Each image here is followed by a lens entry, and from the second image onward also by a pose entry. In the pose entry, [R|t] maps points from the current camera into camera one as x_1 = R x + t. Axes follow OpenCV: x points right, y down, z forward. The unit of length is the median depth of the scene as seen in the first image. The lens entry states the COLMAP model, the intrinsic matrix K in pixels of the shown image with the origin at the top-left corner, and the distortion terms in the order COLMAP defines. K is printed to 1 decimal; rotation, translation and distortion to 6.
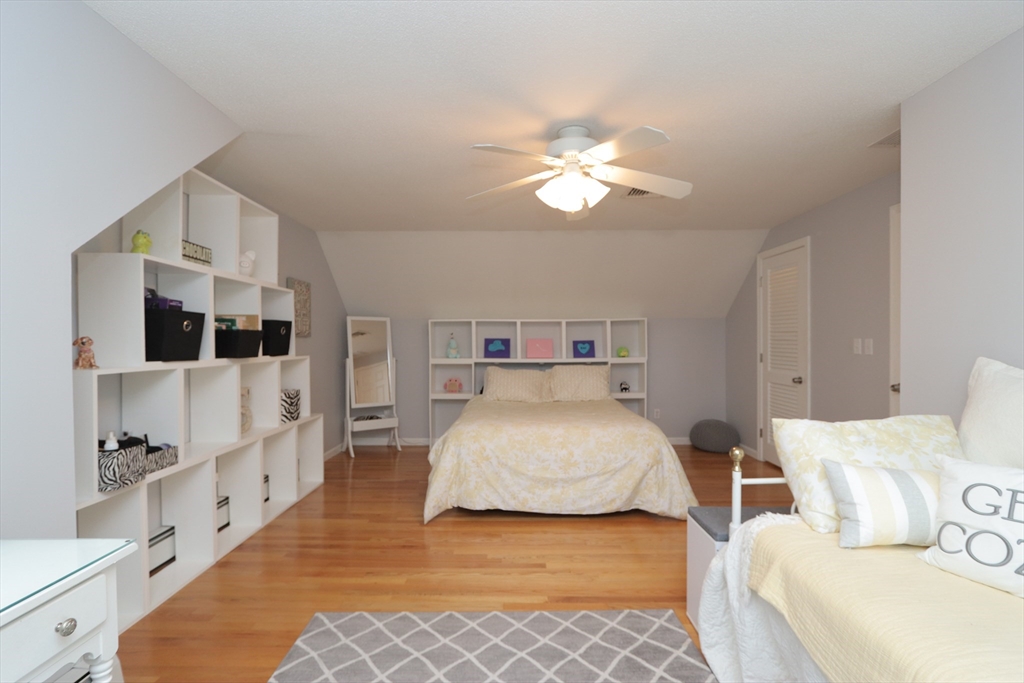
lens RADIAL K [[476.0, 0, 513.5], [0, 476.0, 343.7], [0, 0, 1]] dist [-0.010658, 0.000641]
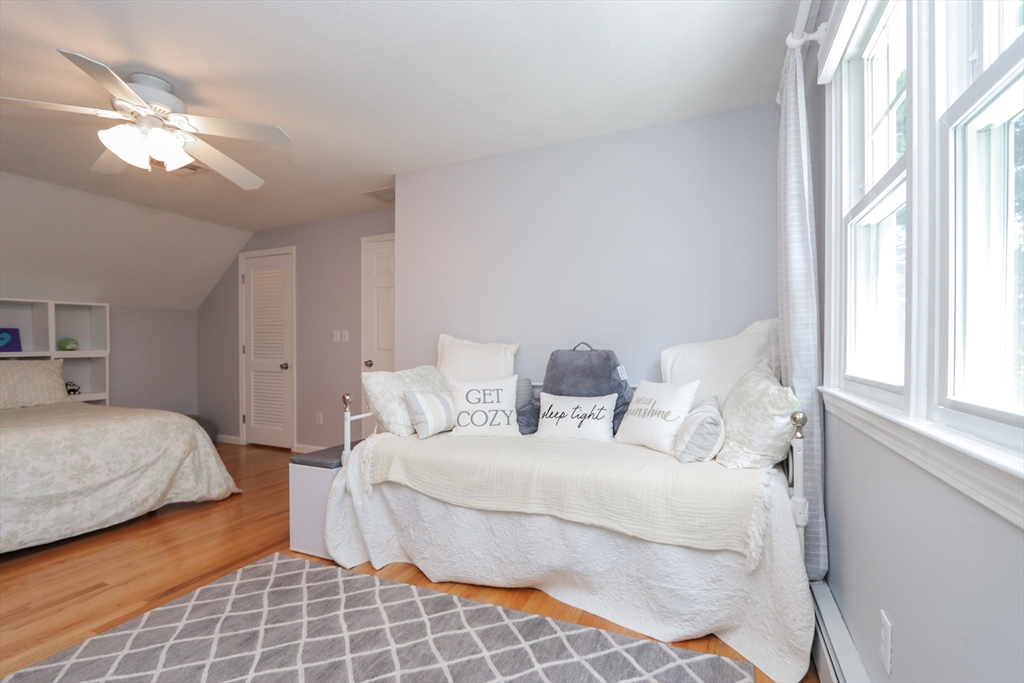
lens RADIAL K [[476.0, 0, 518.1], [0, 476.0, 345.9], [0, 0, 1]] dist [-0.010658, 0.000641]
pose [[0.392074, 0.005640, 0.919917, -0.373110], [0.006865, 0.999935, -0.009057, 0.060785], [-0.919908, 0.009866, 0.392010, 0.009835]]
